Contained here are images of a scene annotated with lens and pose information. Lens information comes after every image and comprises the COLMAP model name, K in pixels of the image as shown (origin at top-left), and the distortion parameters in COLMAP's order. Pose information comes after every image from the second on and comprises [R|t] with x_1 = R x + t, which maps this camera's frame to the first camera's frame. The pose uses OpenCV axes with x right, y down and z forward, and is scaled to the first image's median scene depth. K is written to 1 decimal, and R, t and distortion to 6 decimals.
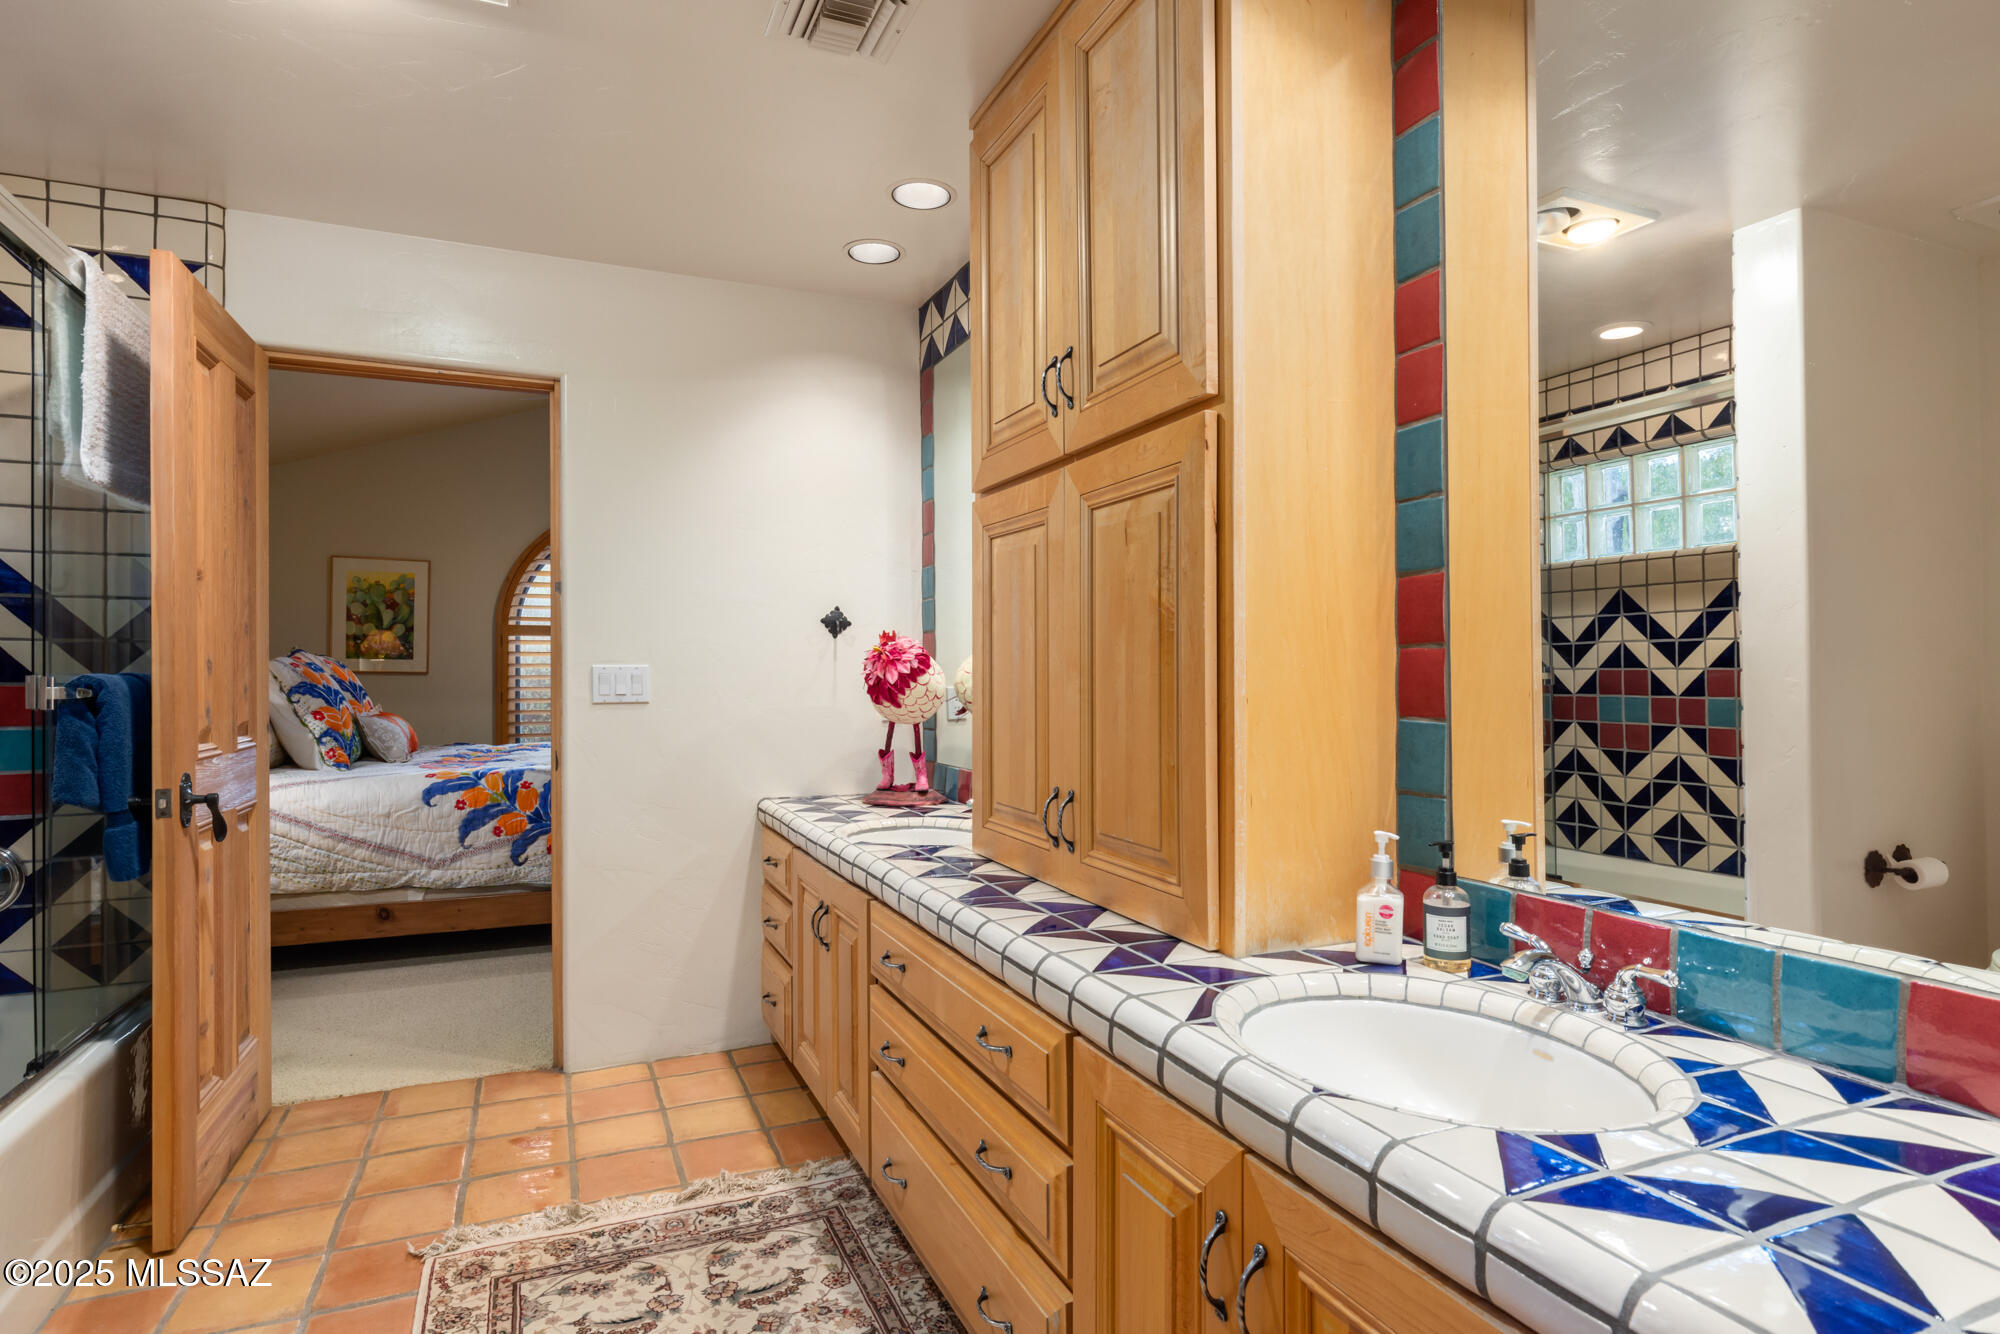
lens RADIAL K [[1067.8, 0, 998.8], [0, 1067.8, 671.5], [0, 0, 1]] dist [-0.001838, -0.000766]
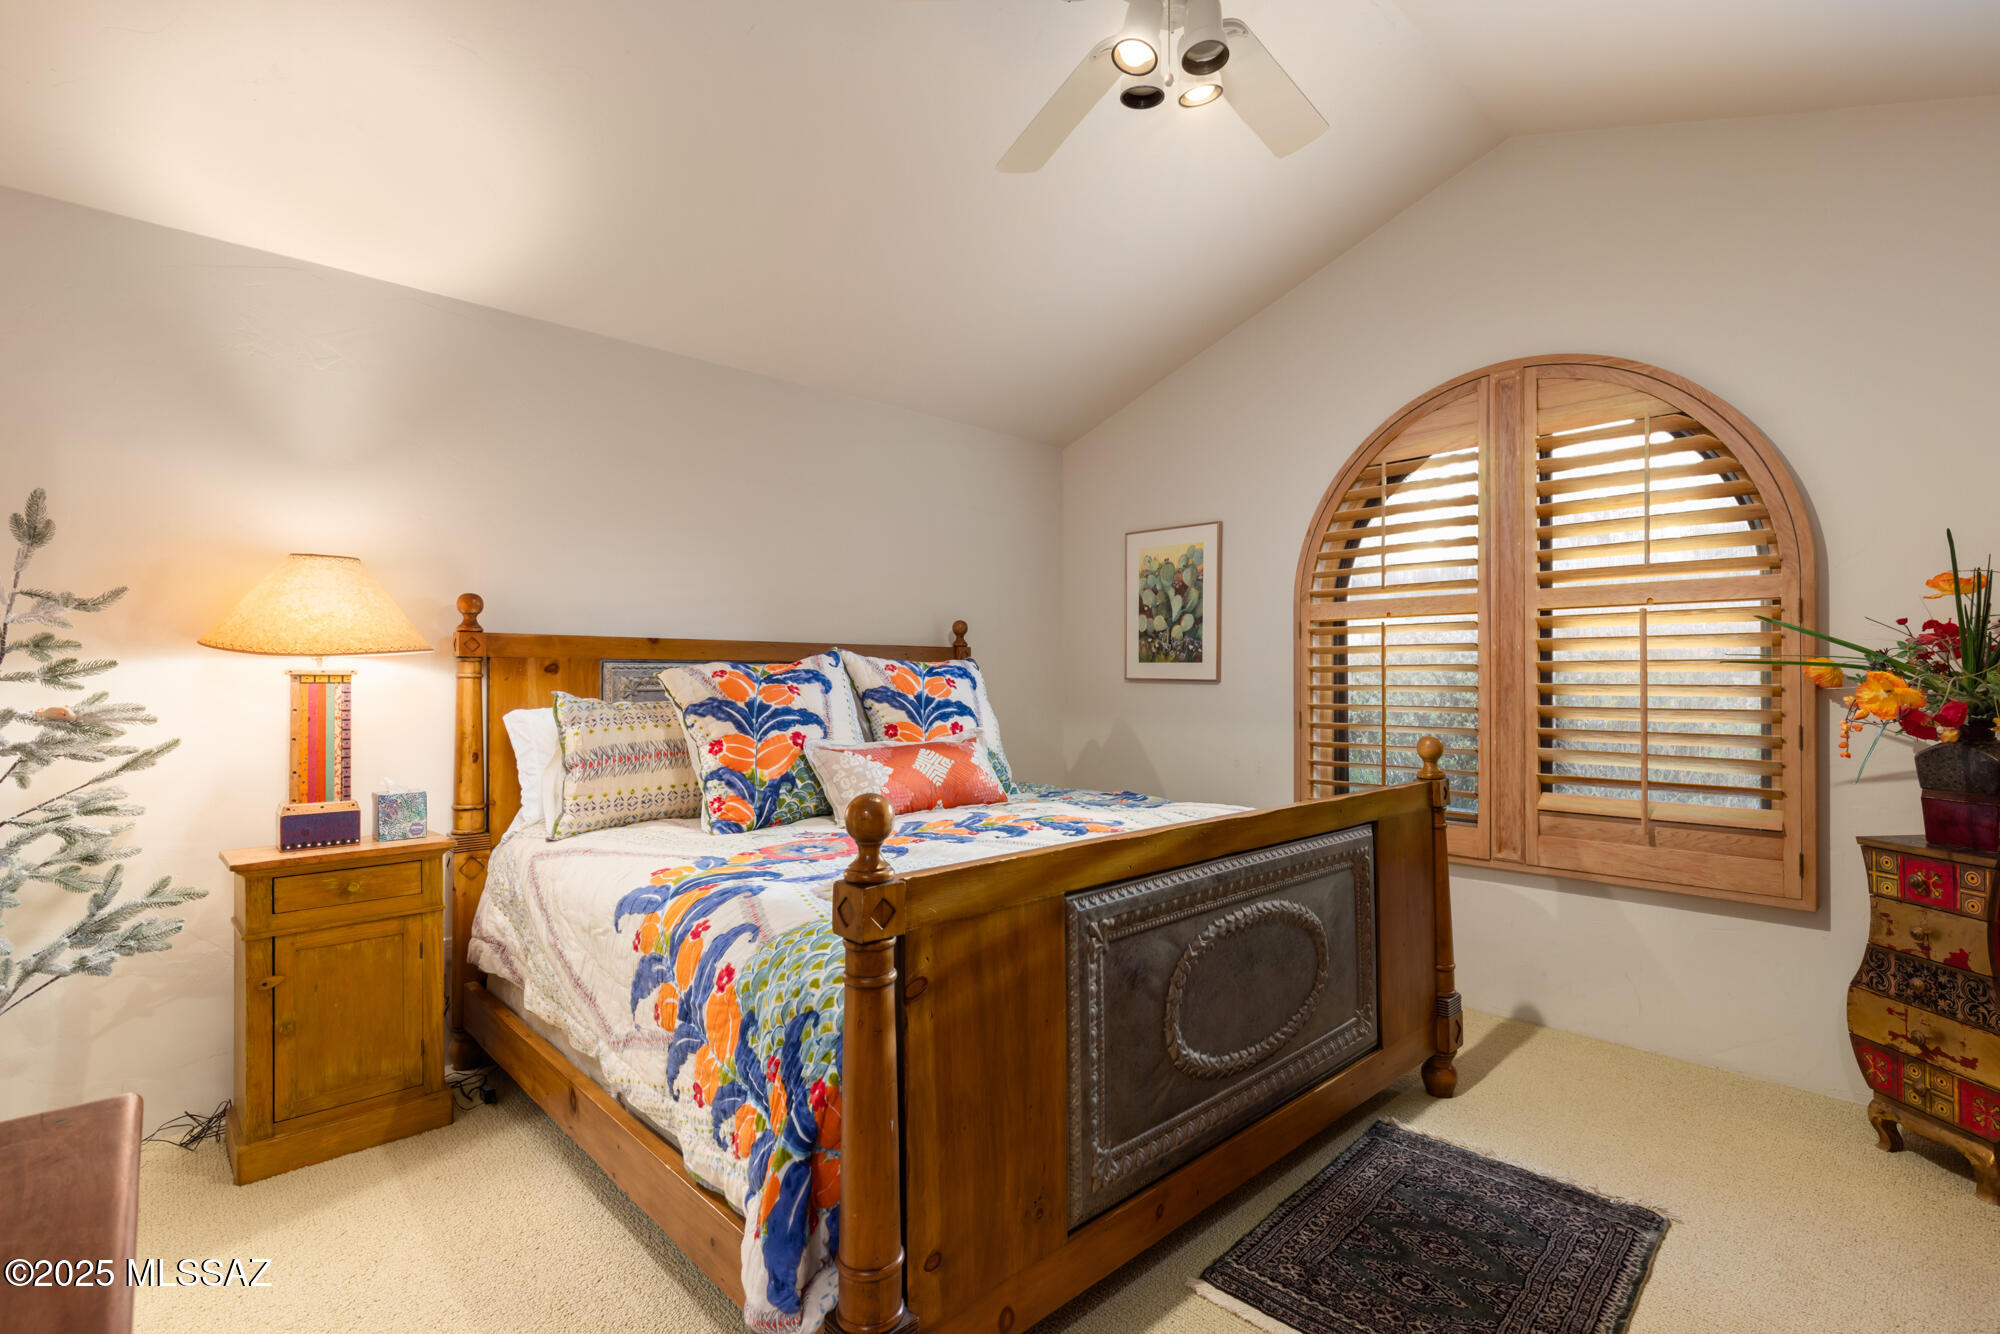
lens RADIAL K [[944.5, 0, 989.7], [0, 944.5, 672.4], [0, 0, 1]] dist [-0.005174, 0.000606]
pose [[0.355170, -0.003451, -0.934795, -0.005007], [0.003708, 0.999991, -0.002283, -0.004707], [0.934794, -0.002655, 0.355180, 0.881799]]
